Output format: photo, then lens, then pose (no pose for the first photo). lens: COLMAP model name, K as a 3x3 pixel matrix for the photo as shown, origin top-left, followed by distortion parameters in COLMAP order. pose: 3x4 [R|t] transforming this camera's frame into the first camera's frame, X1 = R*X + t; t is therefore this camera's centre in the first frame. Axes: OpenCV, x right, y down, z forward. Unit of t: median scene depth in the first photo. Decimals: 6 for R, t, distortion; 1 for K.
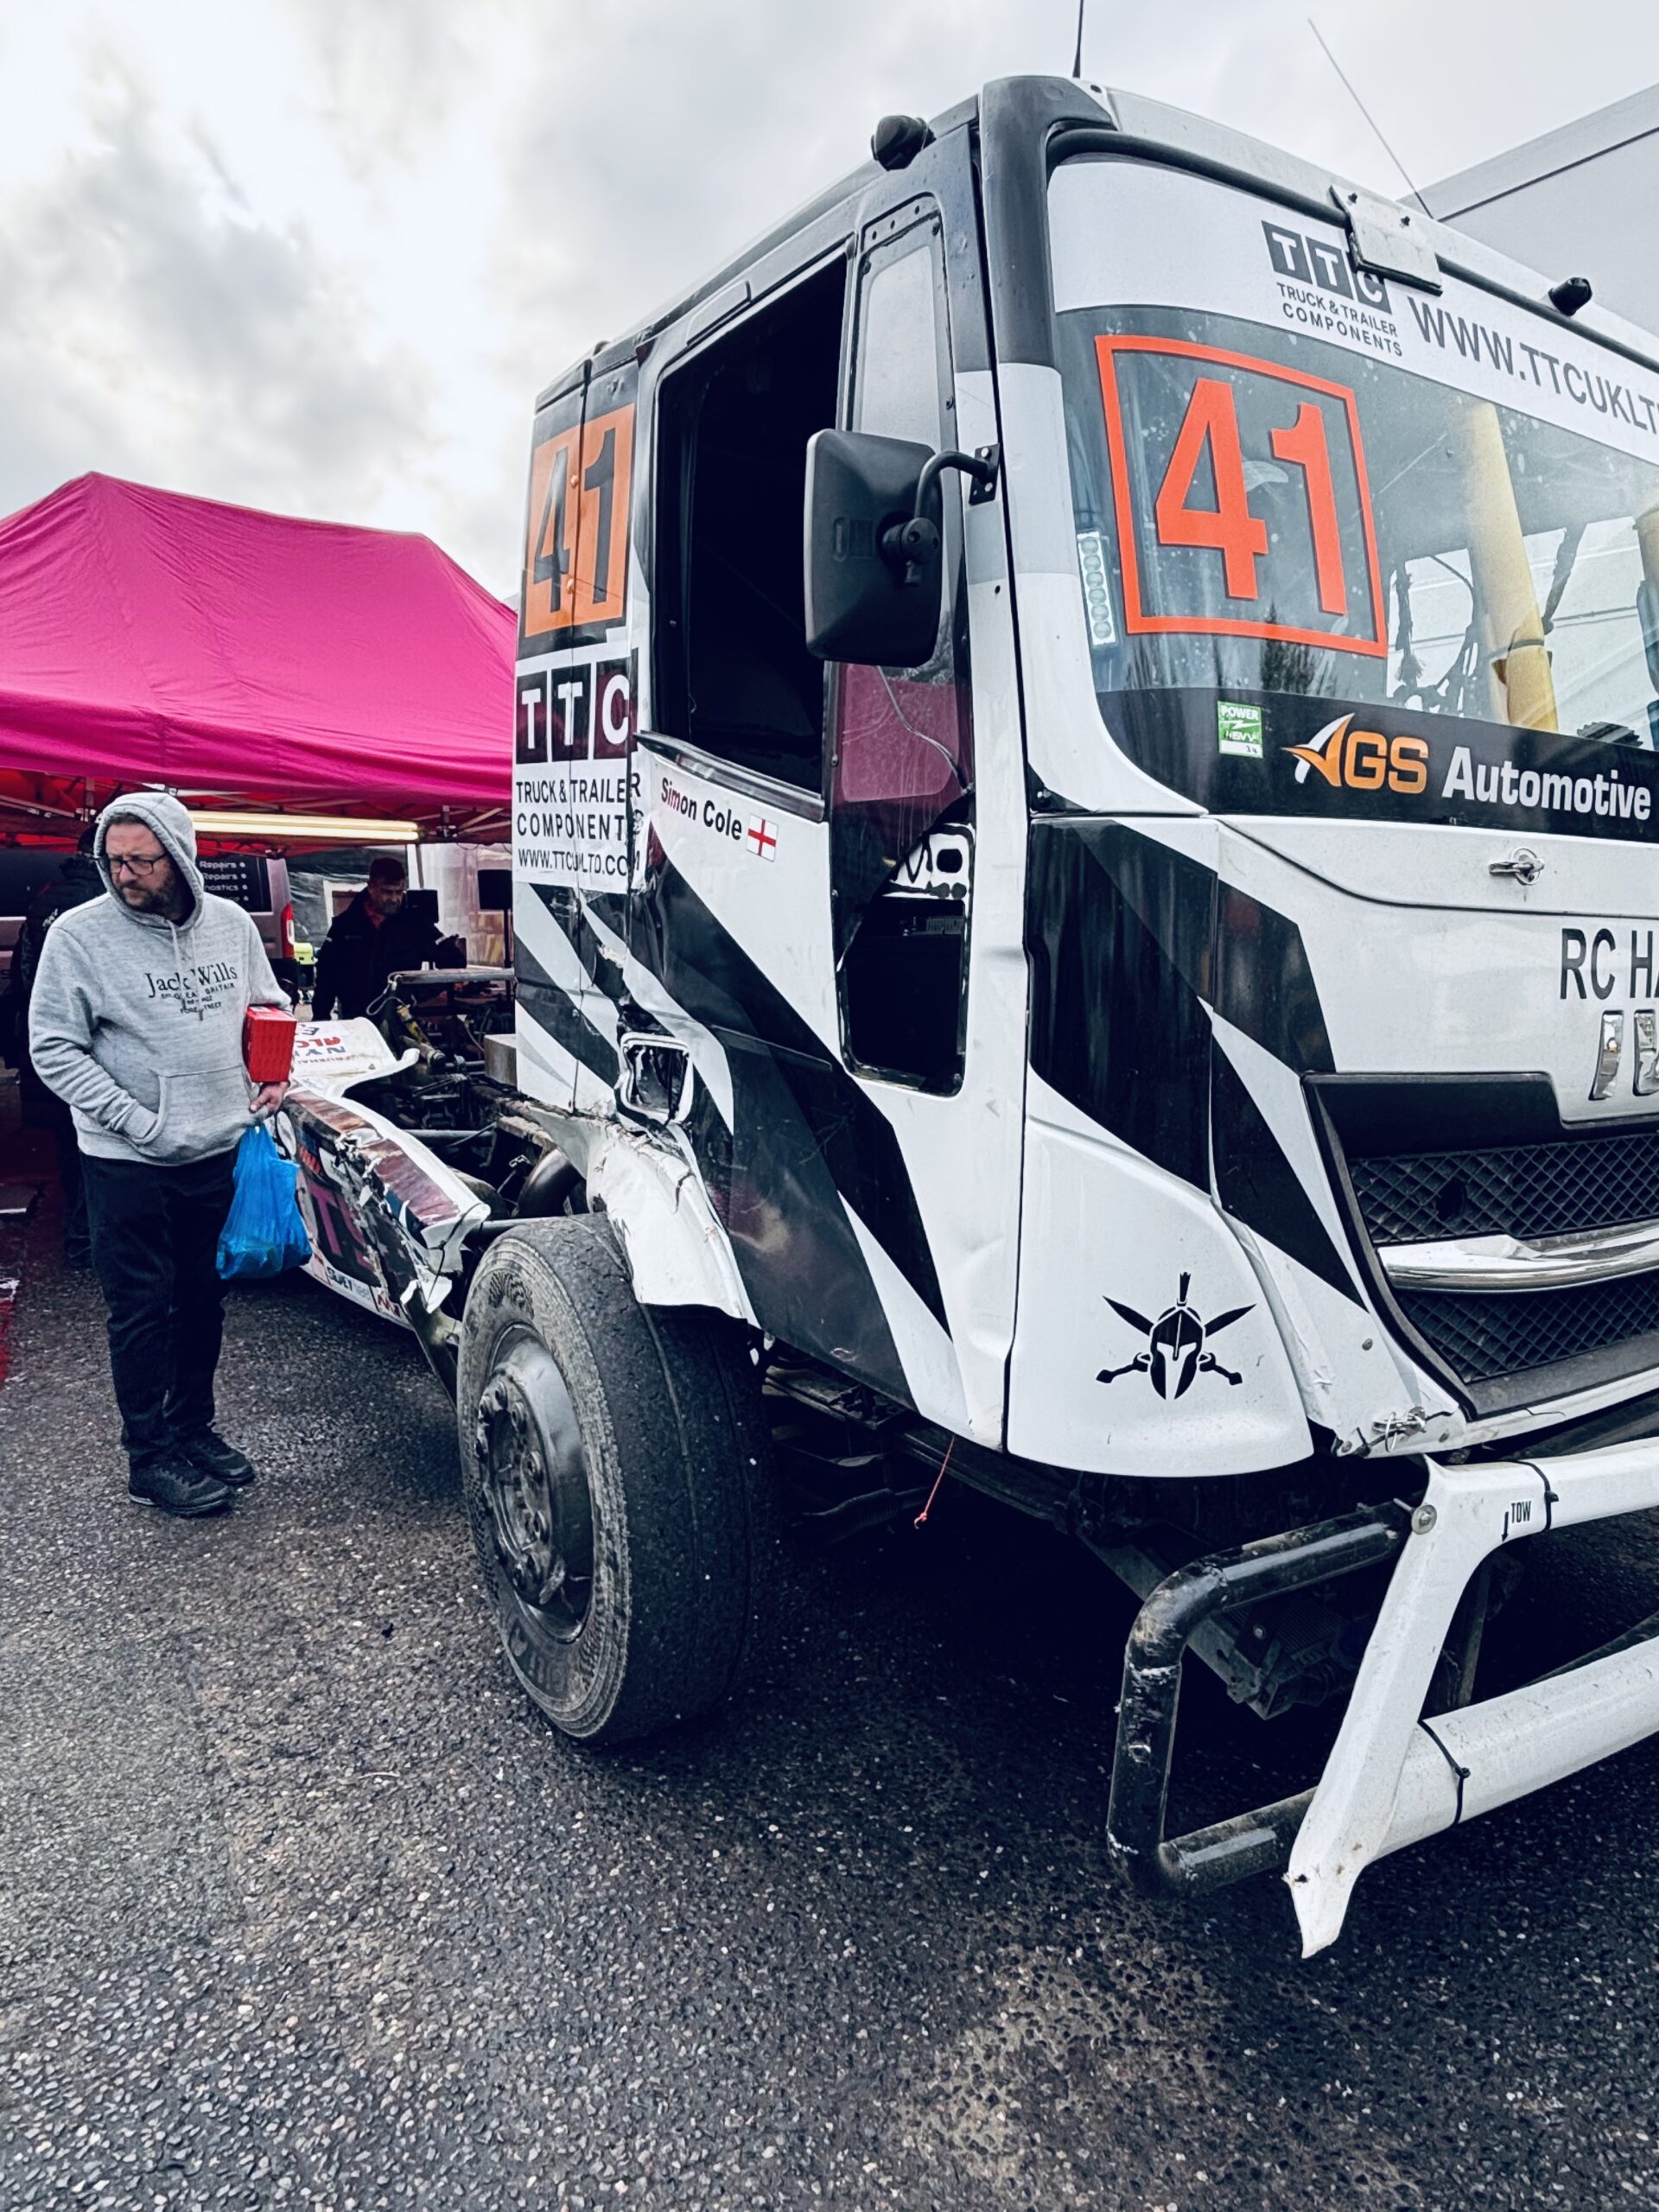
lens RADIAL K [[1354.2, 0, 829.5], [0, 1354.2, 1106.0], [0, 0, 1]] dist [0.001681, -0.028664]
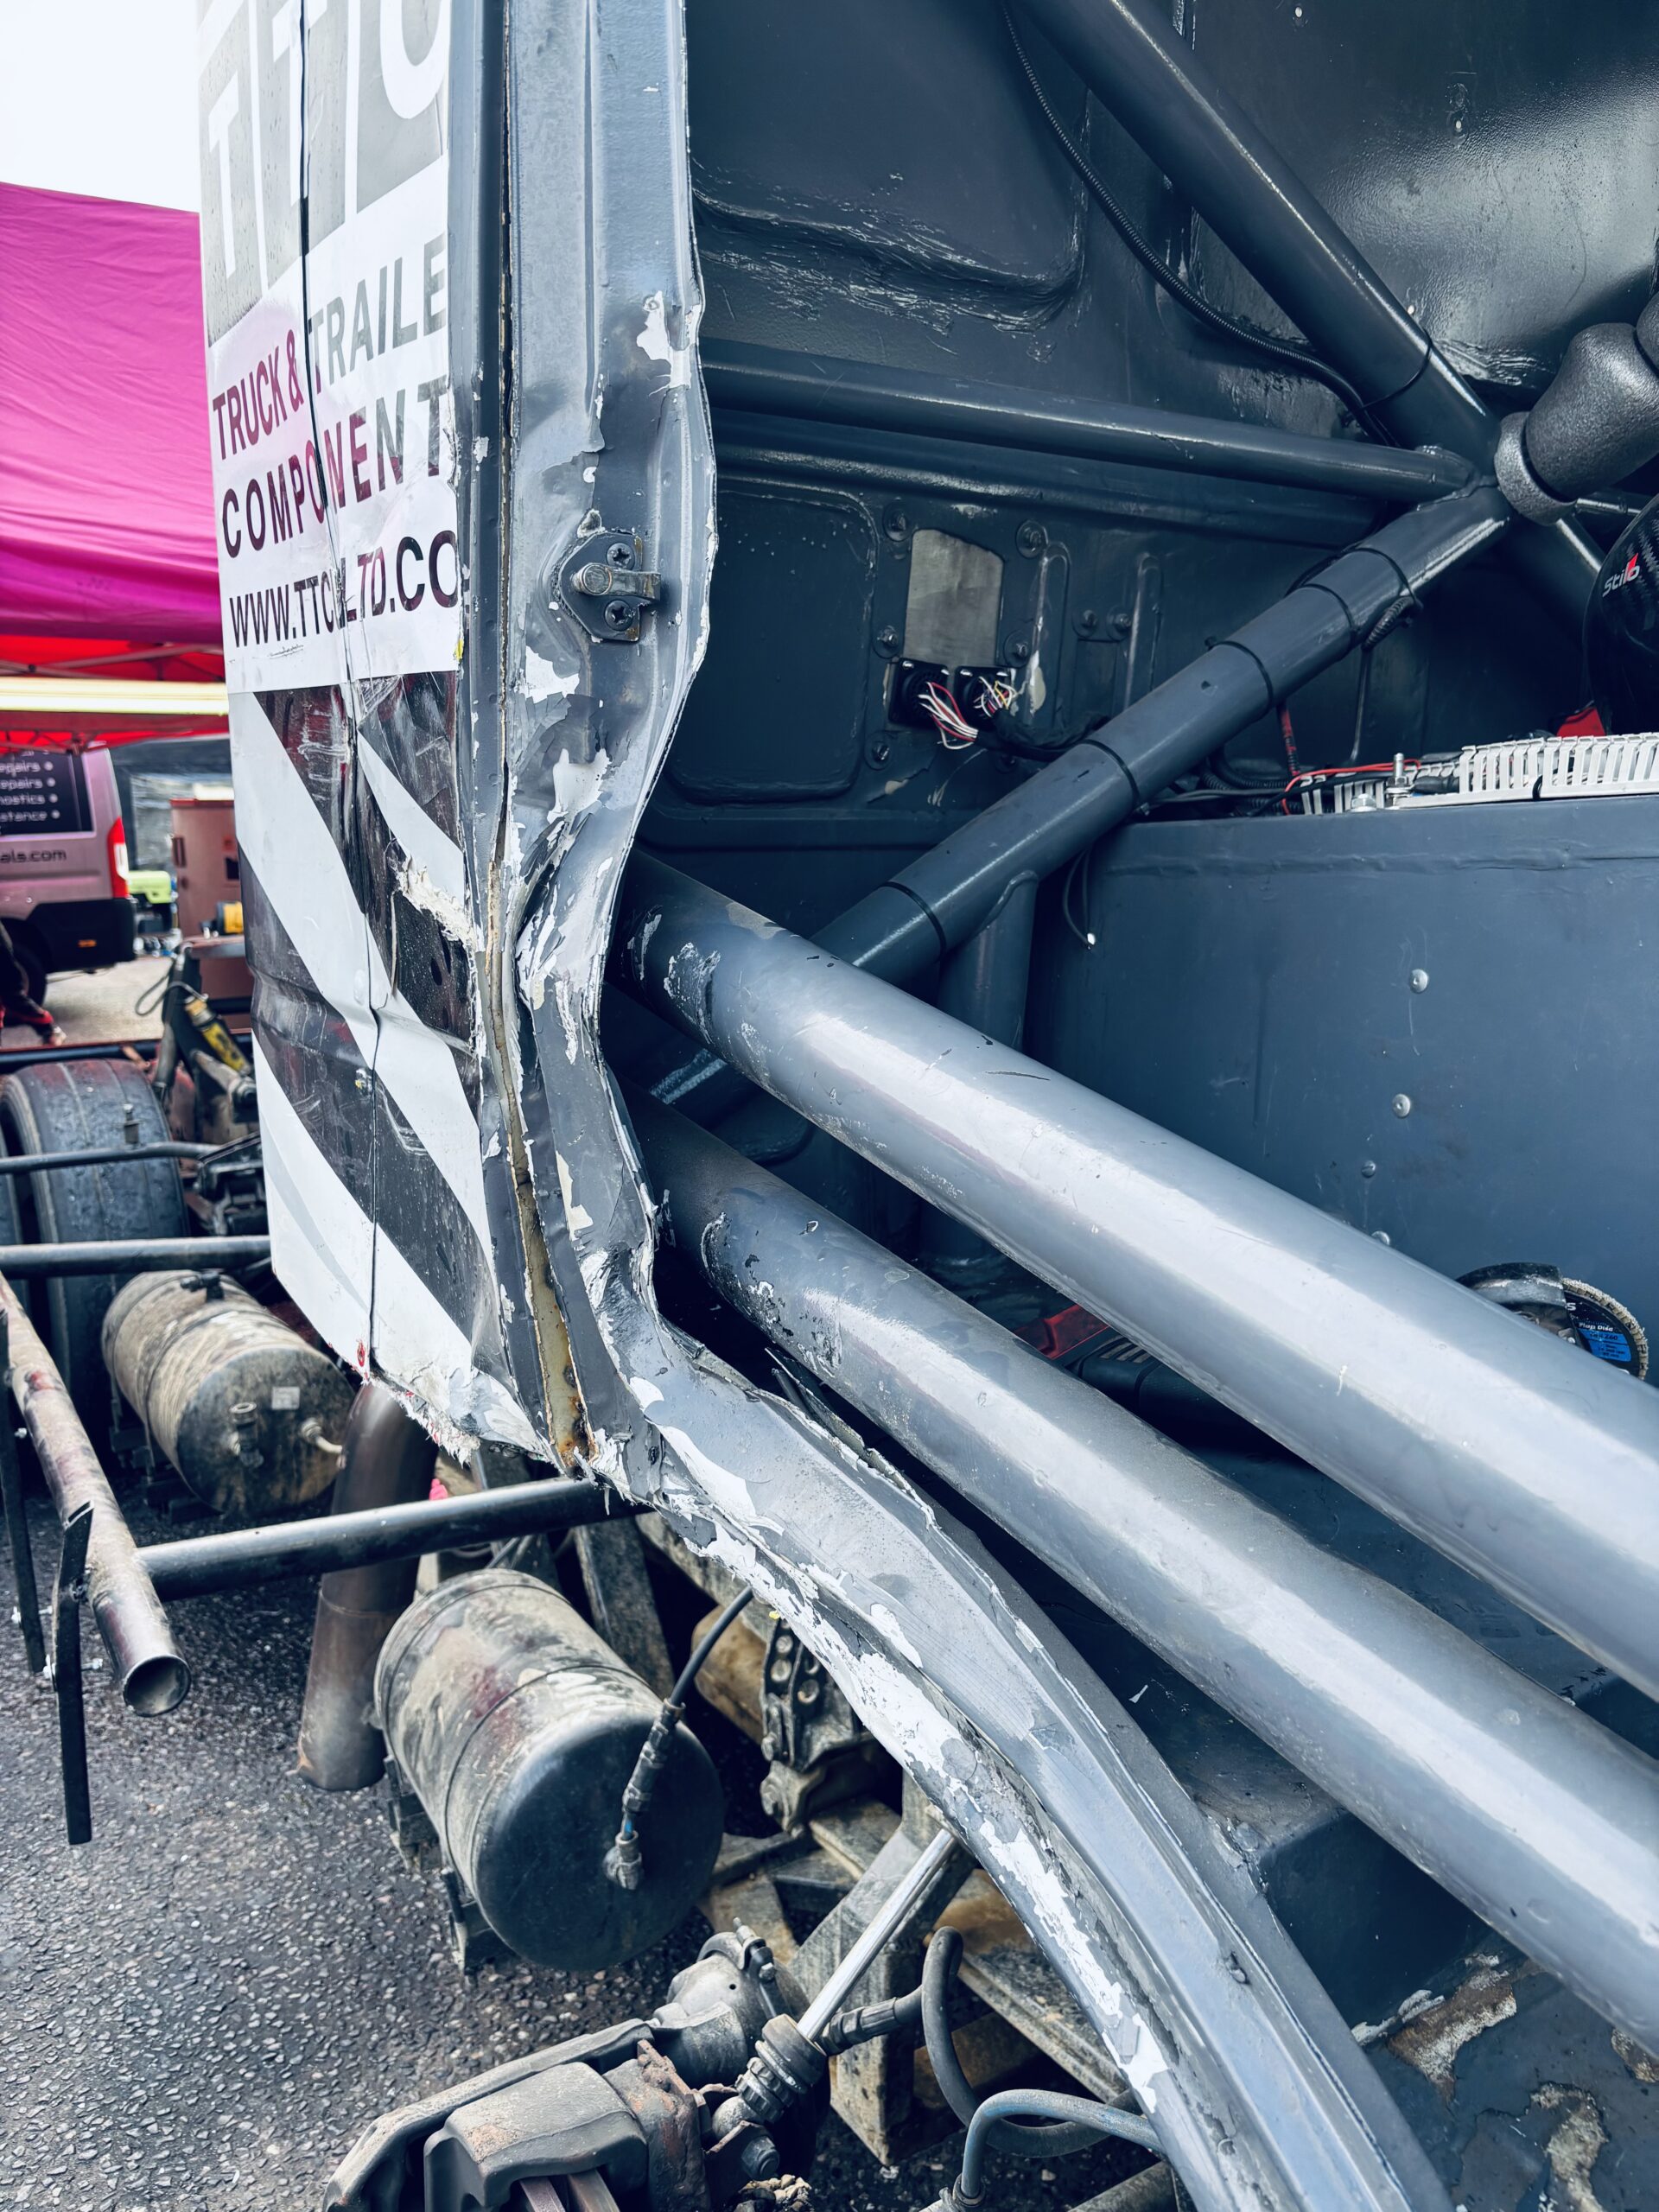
lens RADIAL K [[1683.0, 0, 829.5], [0, 1683.0, 1106.0], [0, 0, 1]] dist [0.008228, -0.000544]
pose [[0.997578, -0.003714, -0.069464, -0.051696], [0.004498, 0.999928, 0.011135, -0.071580], [0.069418, -0.011420, 0.997522, 0.657422]]
